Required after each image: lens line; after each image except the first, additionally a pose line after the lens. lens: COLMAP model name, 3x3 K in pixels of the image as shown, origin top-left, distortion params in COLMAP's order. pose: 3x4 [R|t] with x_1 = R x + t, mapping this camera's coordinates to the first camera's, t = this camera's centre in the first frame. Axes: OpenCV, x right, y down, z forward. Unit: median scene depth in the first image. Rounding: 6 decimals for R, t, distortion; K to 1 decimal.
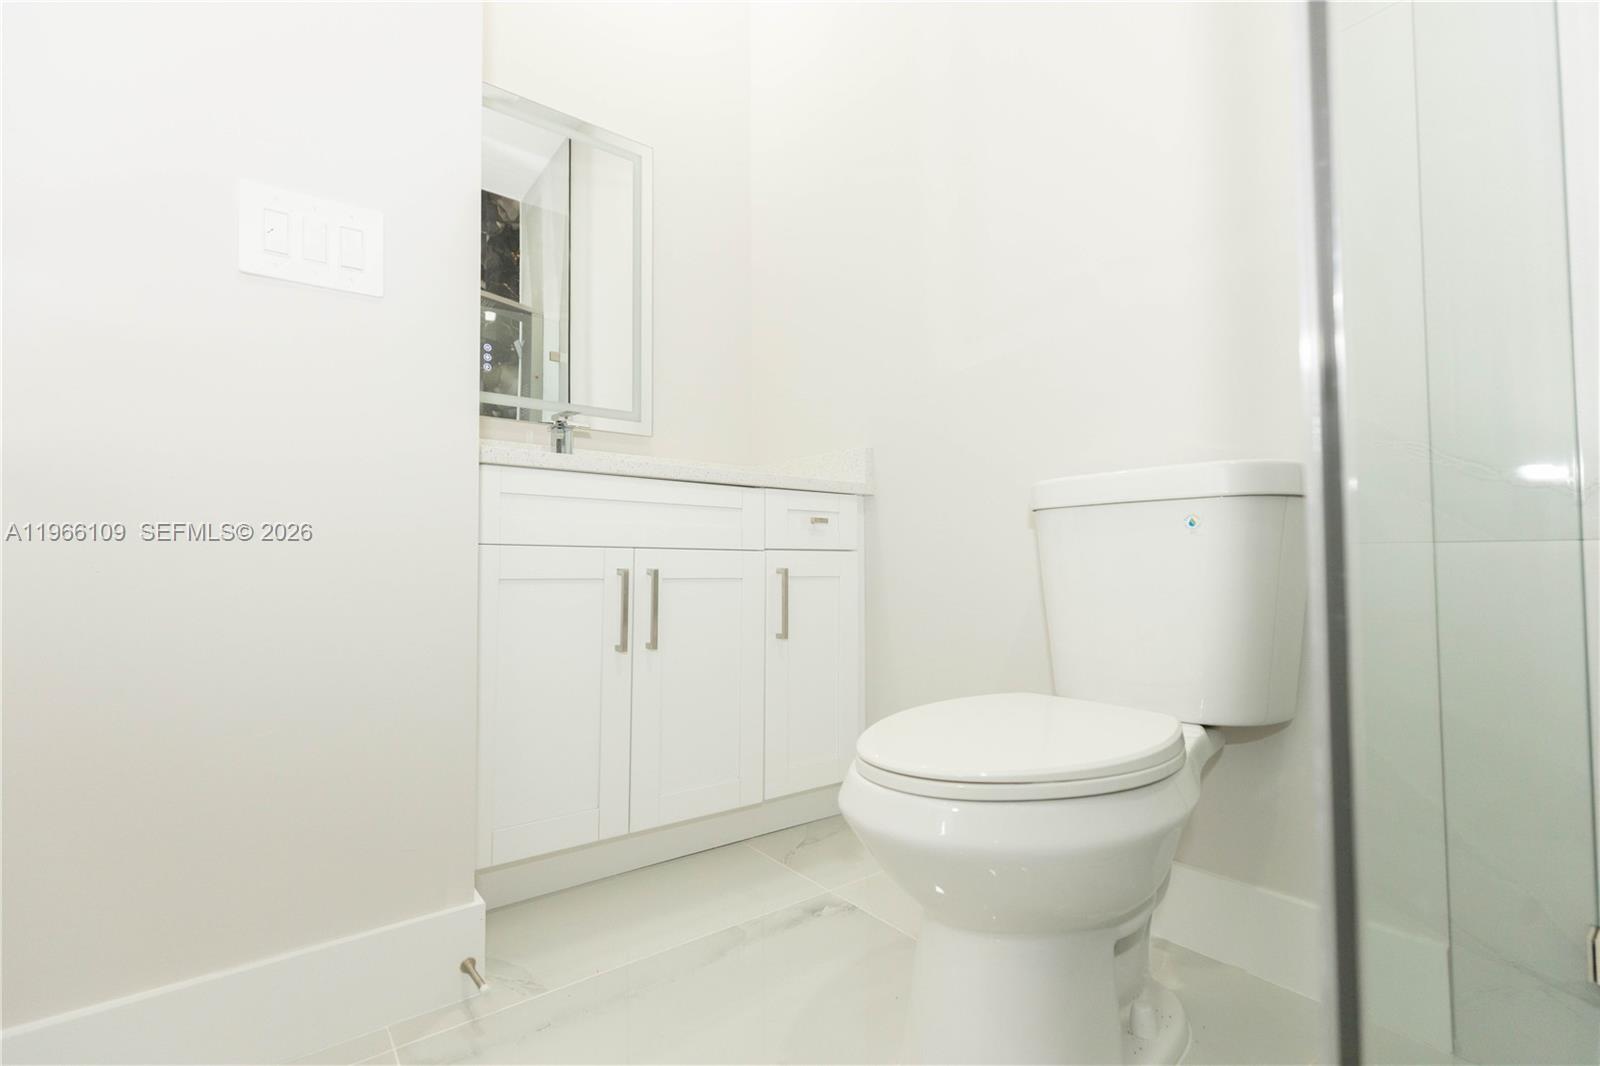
lens RADIAL K [[732.2, 0, 798.2], [0, 732.2, 536.2], [0, 0, 1]] dist [-0.005756, -0.000749]
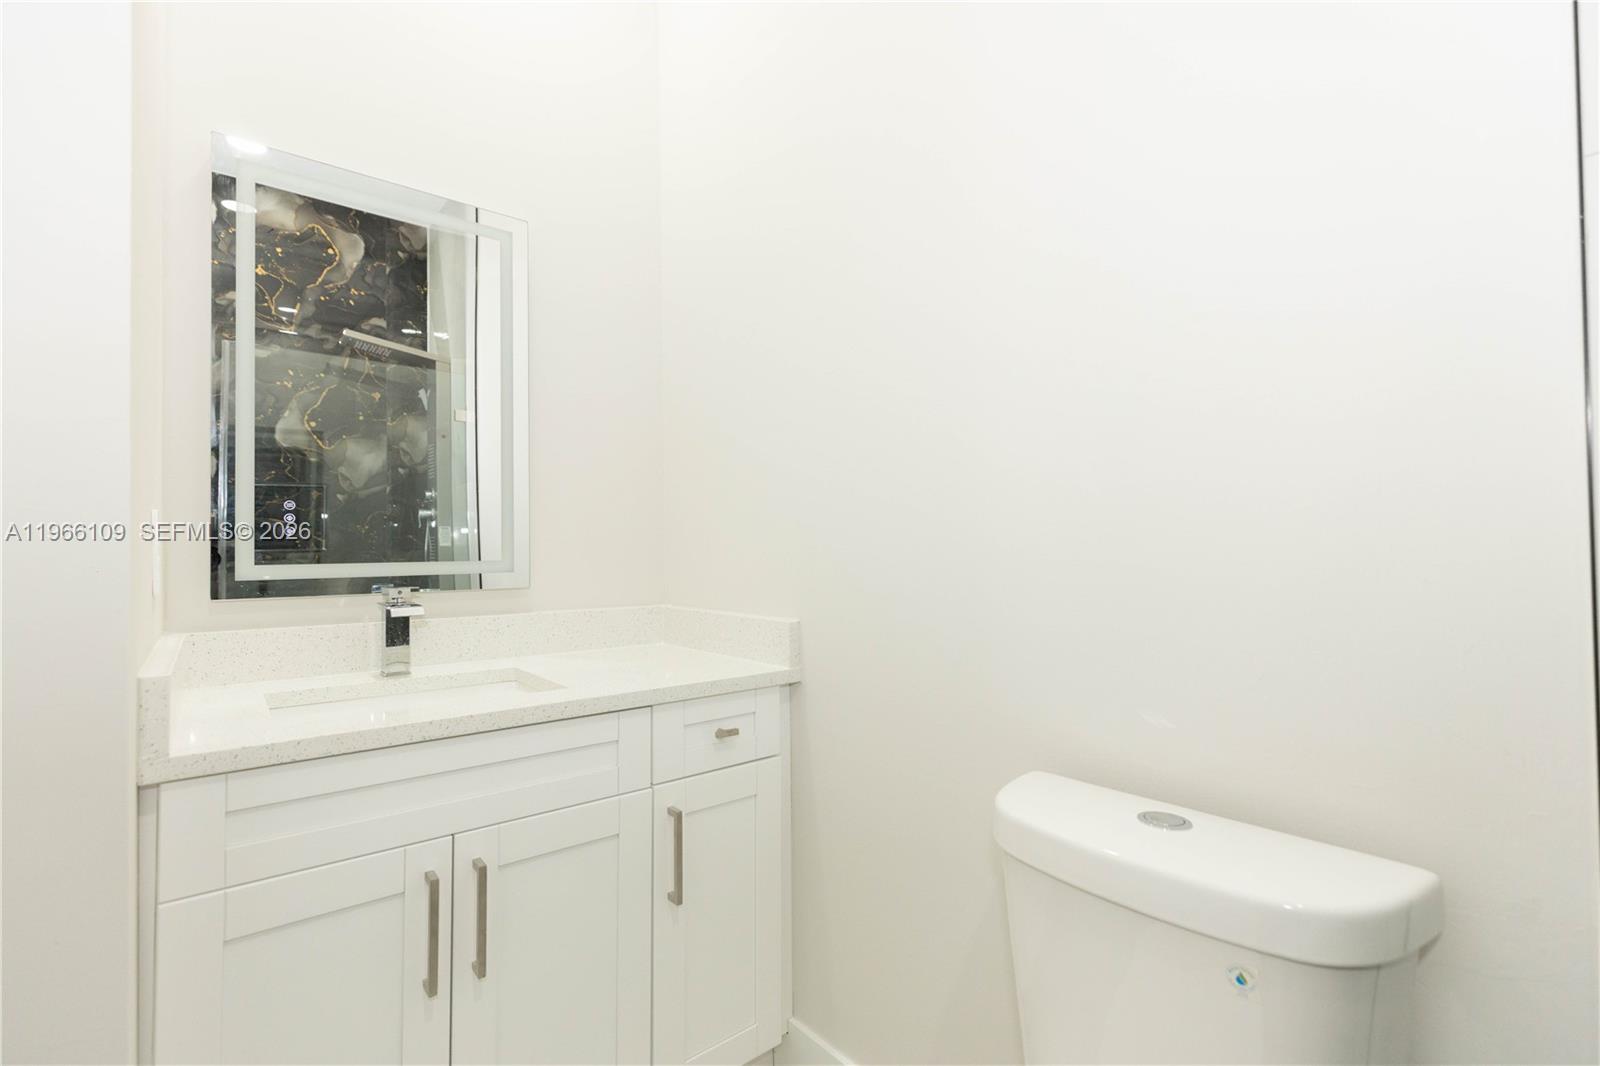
lens RADIAL K [[732.2, 0, 801.4], [0, 732.2, 534.6], [0, 0, 1]] dist [-0.005756, -0.000749]
pose [[0.999131, -0.001190, 0.041658, 0.070531], [0.000400, 0.999820, 0.018978, -0.230125], [-0.041673, -0.018945, 0.998952, 0.211934]]
